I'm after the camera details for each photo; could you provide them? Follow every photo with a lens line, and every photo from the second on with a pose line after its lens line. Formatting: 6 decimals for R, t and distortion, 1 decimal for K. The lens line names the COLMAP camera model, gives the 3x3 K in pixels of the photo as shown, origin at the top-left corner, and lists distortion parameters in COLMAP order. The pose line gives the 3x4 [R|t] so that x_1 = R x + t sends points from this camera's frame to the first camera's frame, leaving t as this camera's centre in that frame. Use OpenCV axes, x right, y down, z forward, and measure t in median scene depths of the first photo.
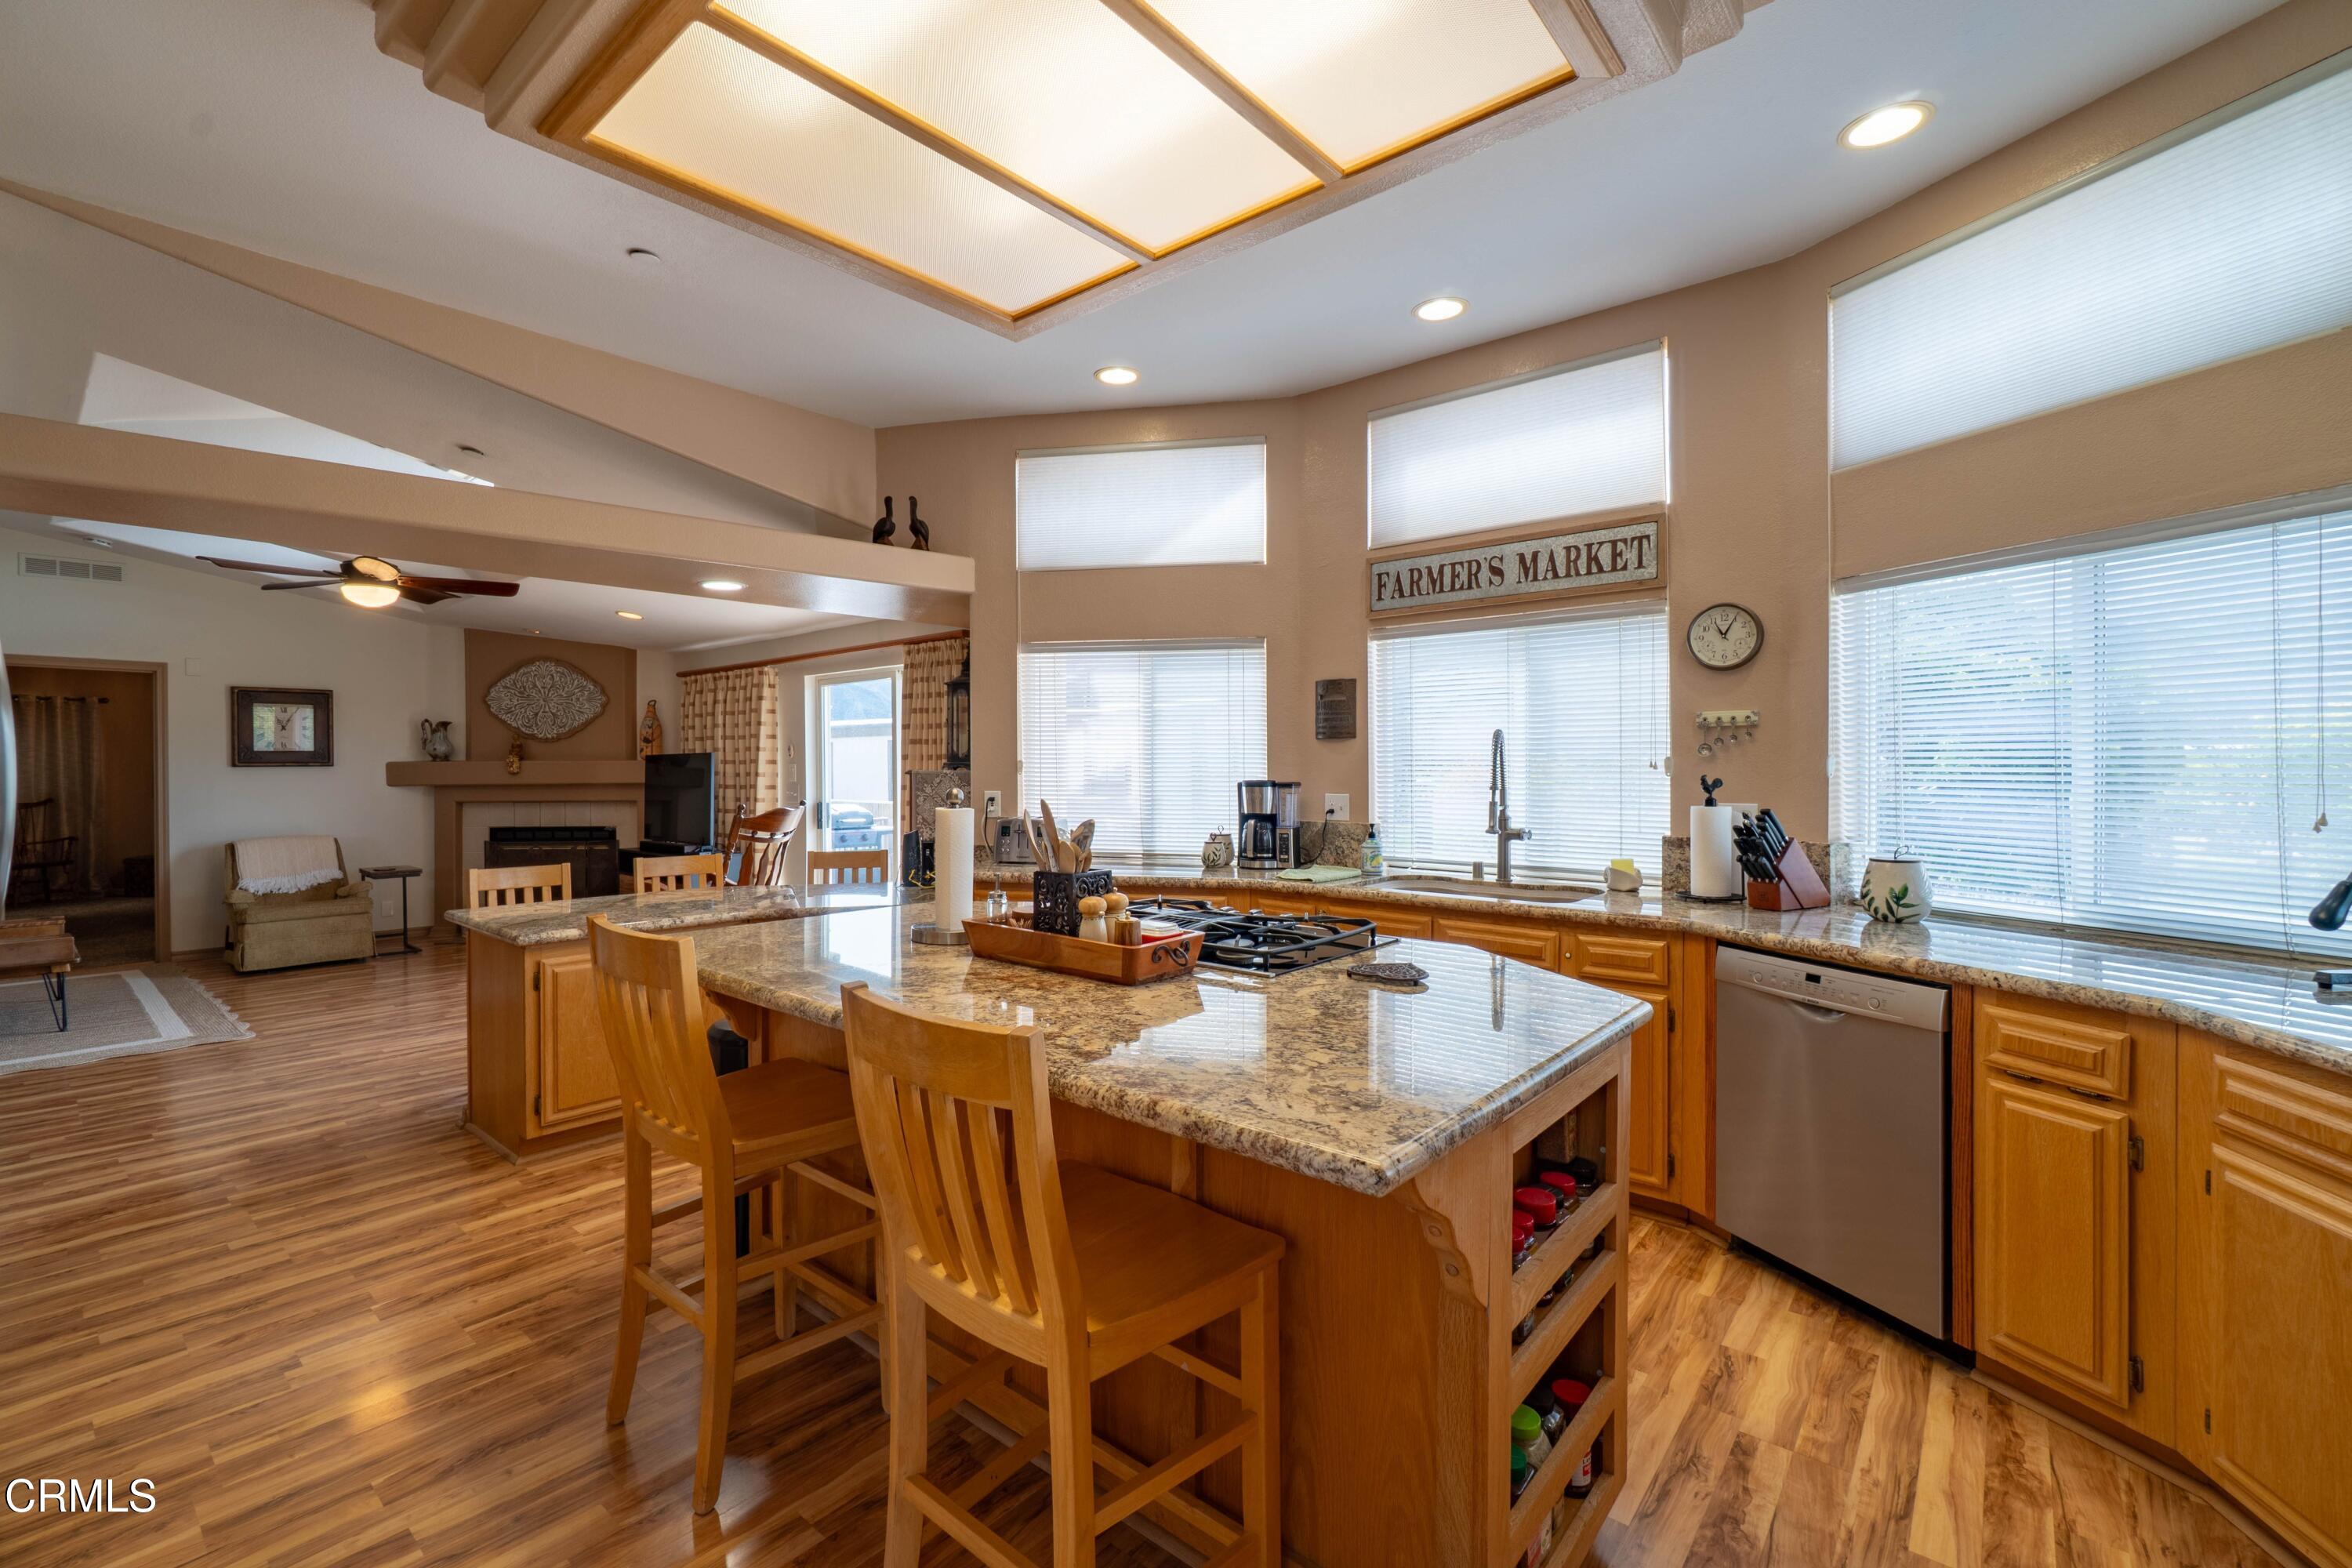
lens RADIAL K [[1018.4, 0, 1176.0], [0, 1018.4, 784.0], [0, 0, 1]] dist [-0.000492, -0.000736]
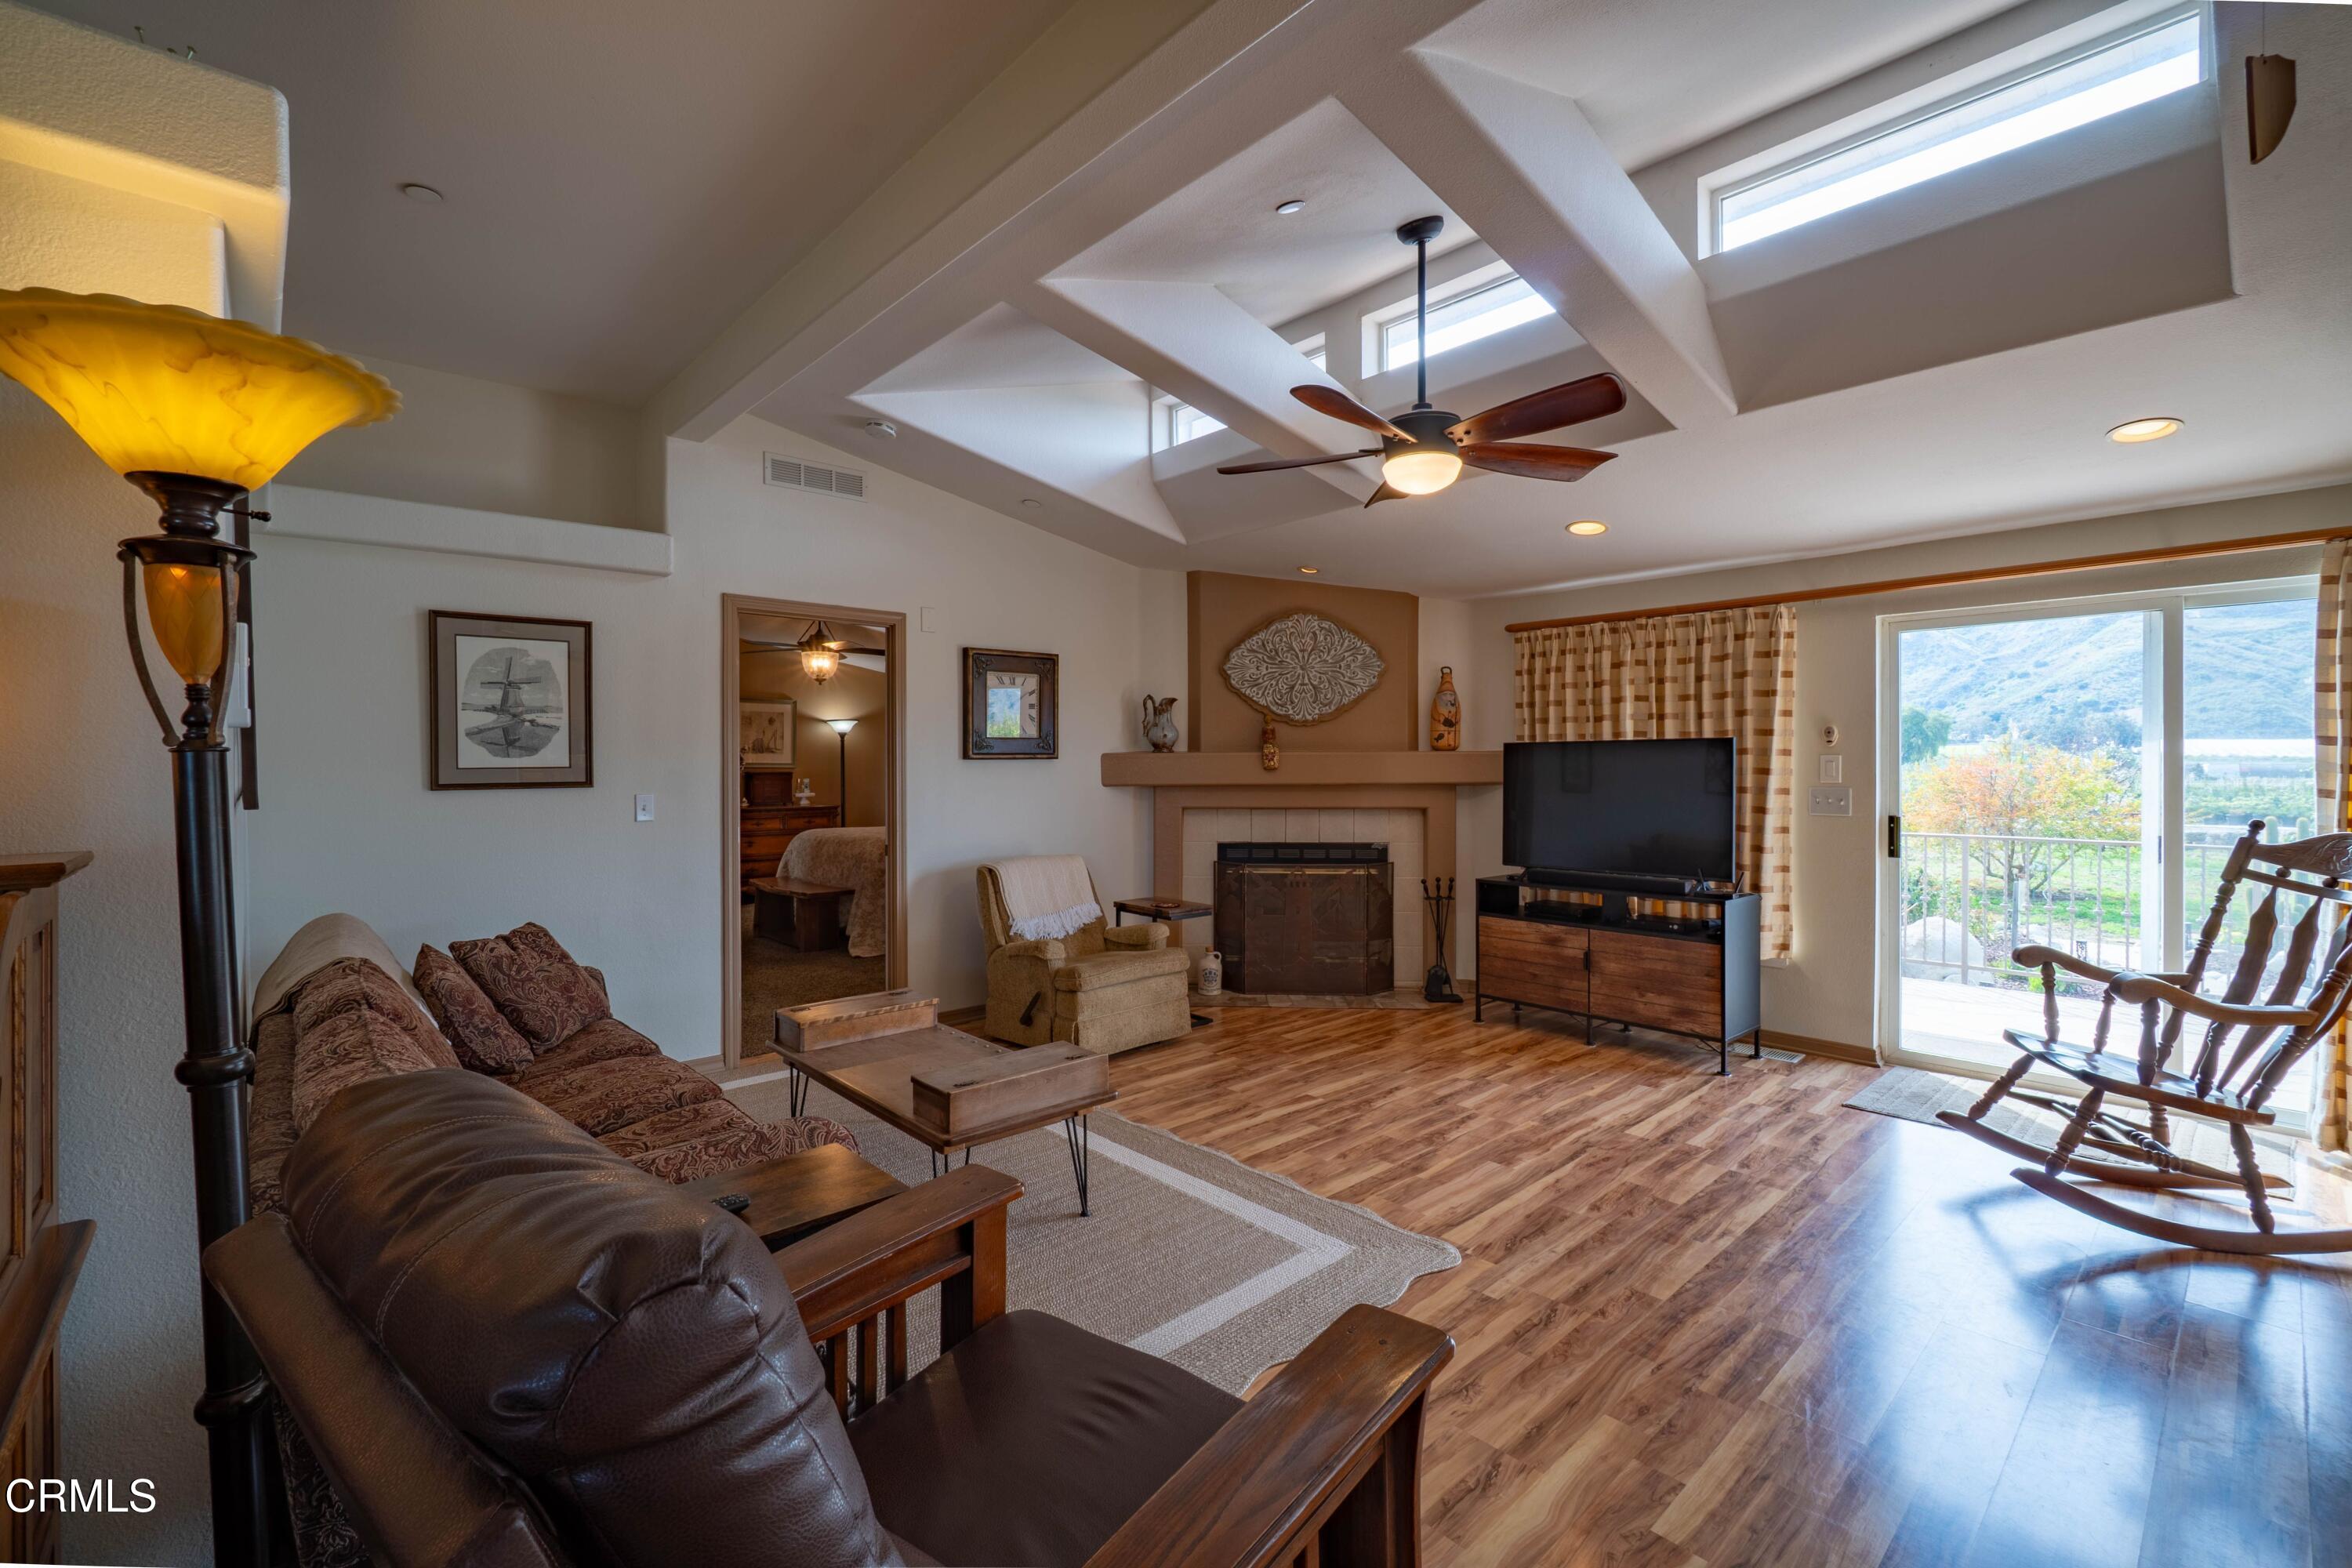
lens RADIAL K [[1018.4, 0, 1176.0], [0, 1018.4, 784.0], [0, 0, 1]] dist [-0.000492, -0.000736]
pose [[0.991418, 0.004664, -0.130648, -0.614277], [-0.004030, 0.999979, 0.005117, -0.003524], [0.130669, -0.004546, 0.991416, 0.274713]]
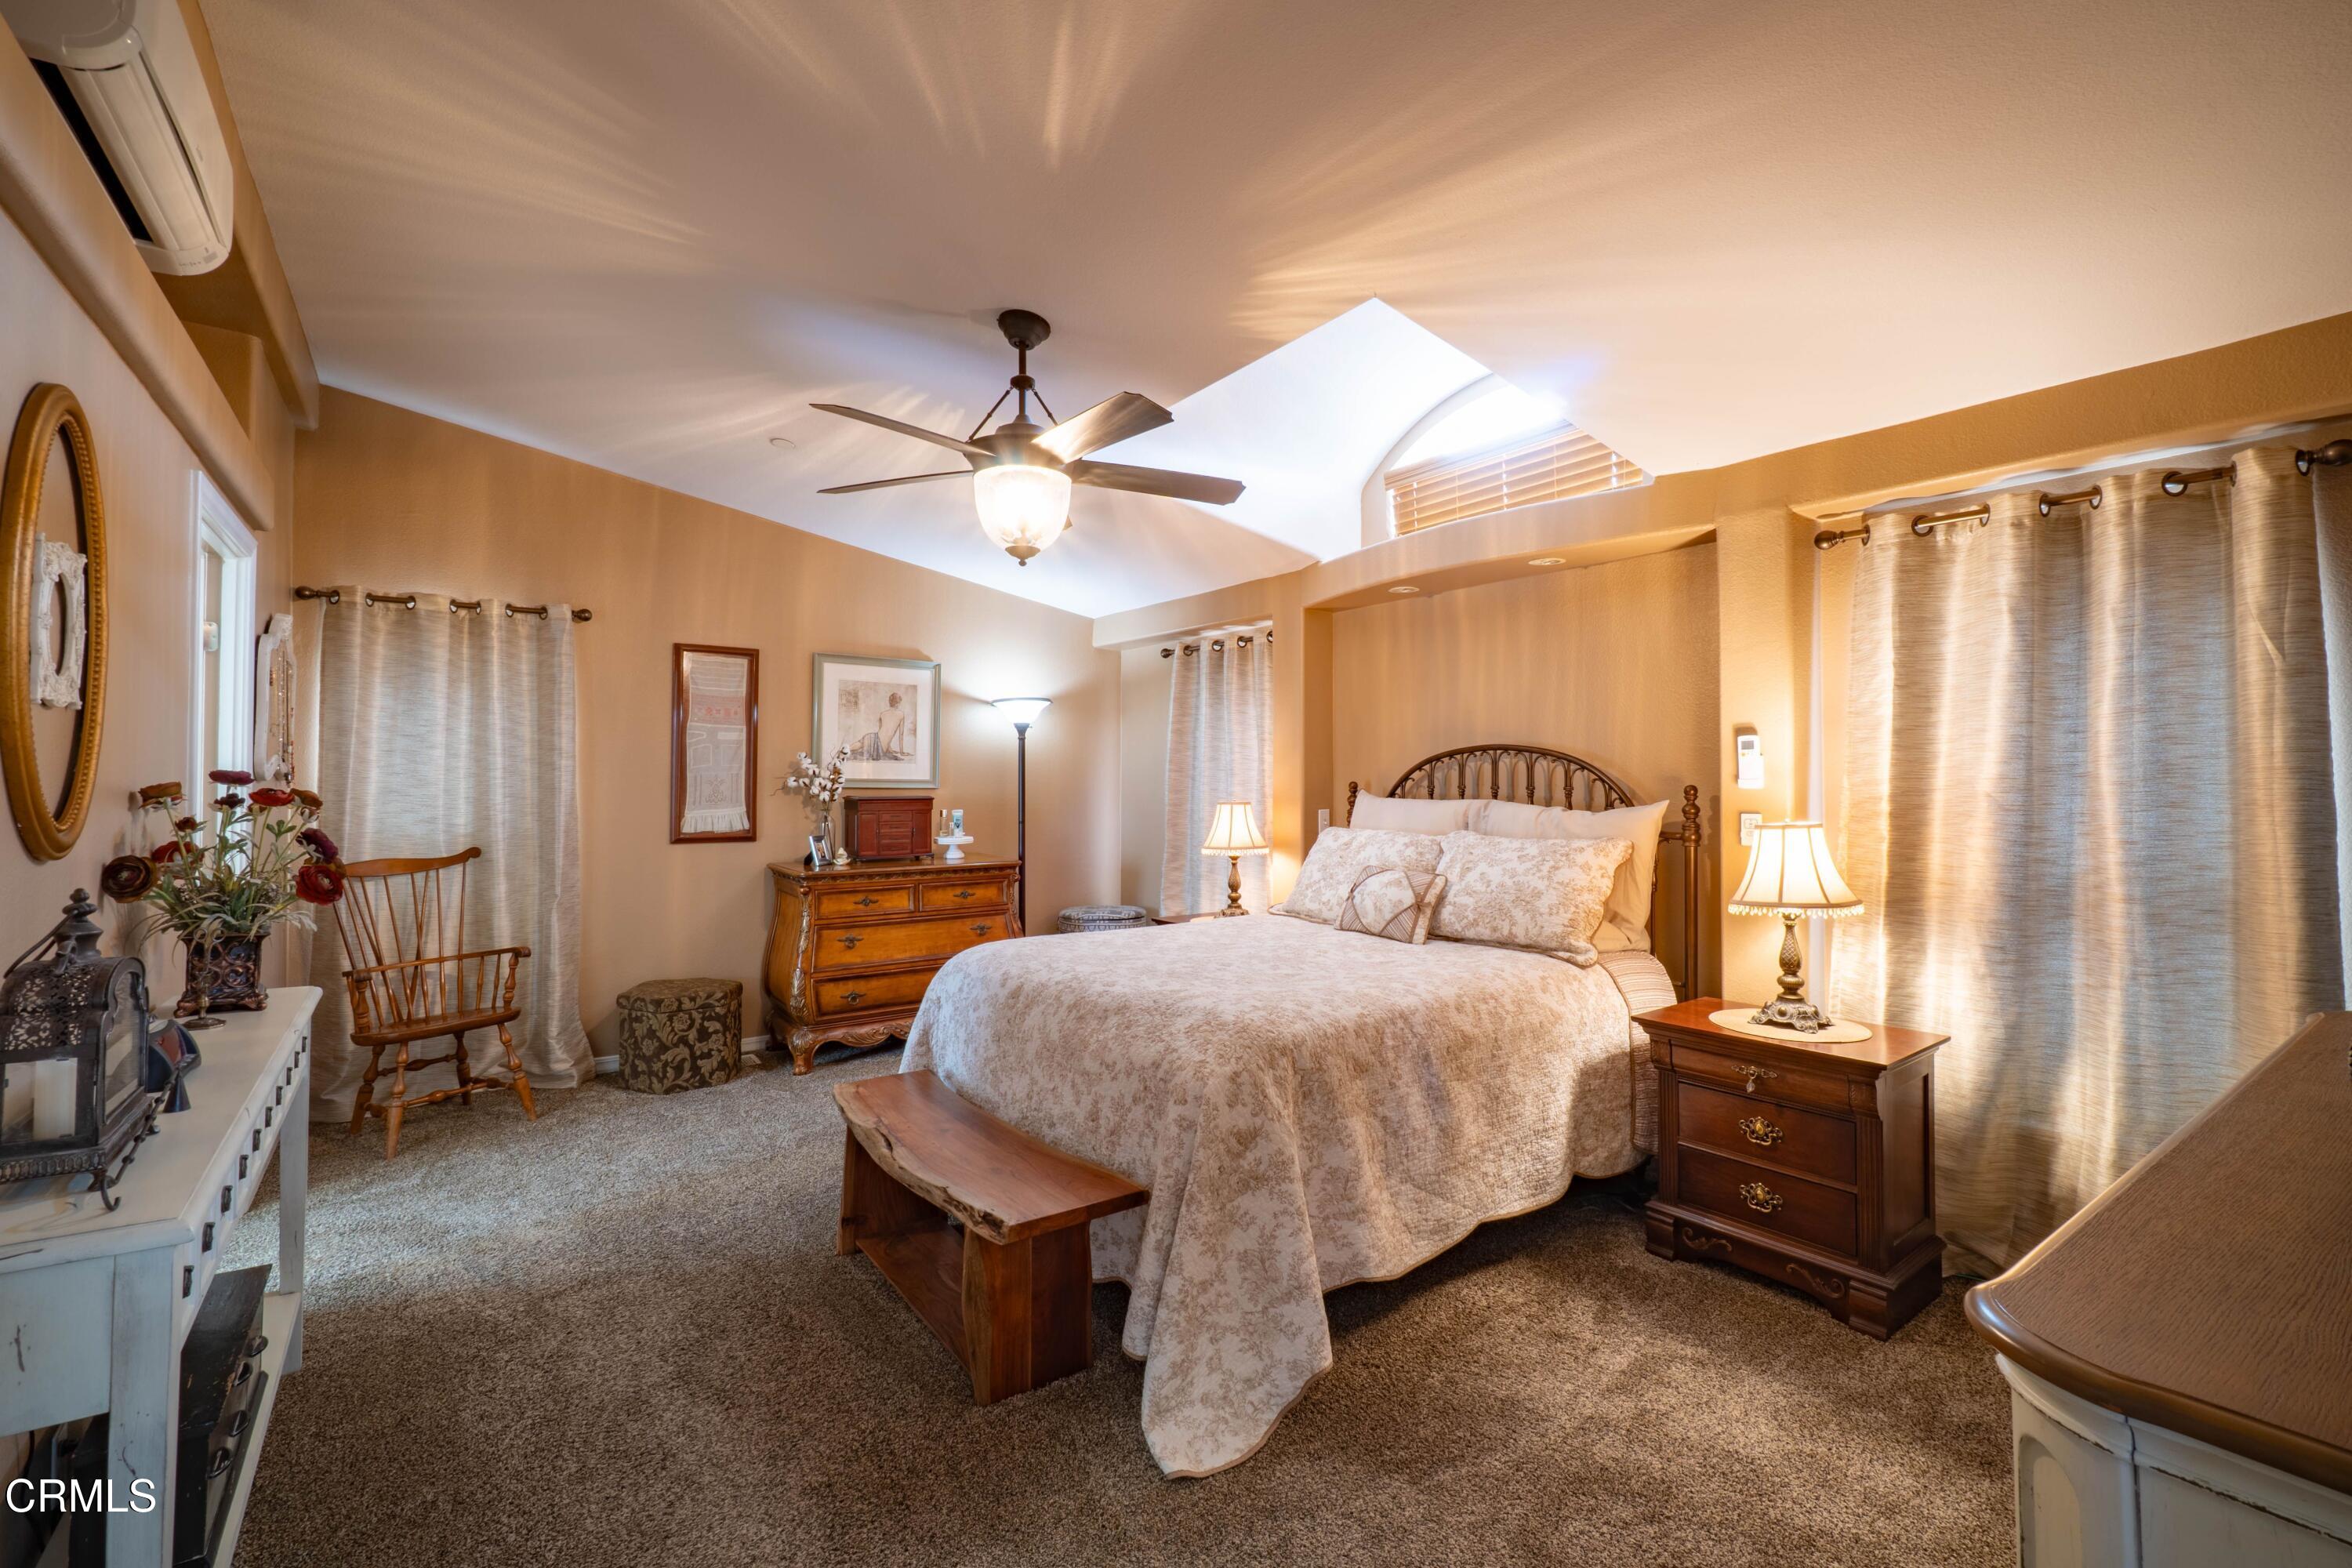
lens RADIAL K [[1014.9, 0, 1176.0], [0, 1014.9, 784.0], [0, 0, 1]] dist [-0.000775, -0.000011]
pose [[0.971307, 0.006054, -0.237754, -0.933998], [-0.009442, 0.999869, -0.013116, -0.010926], [0.237643, 0.014984, 0.971237, 0.850268]]
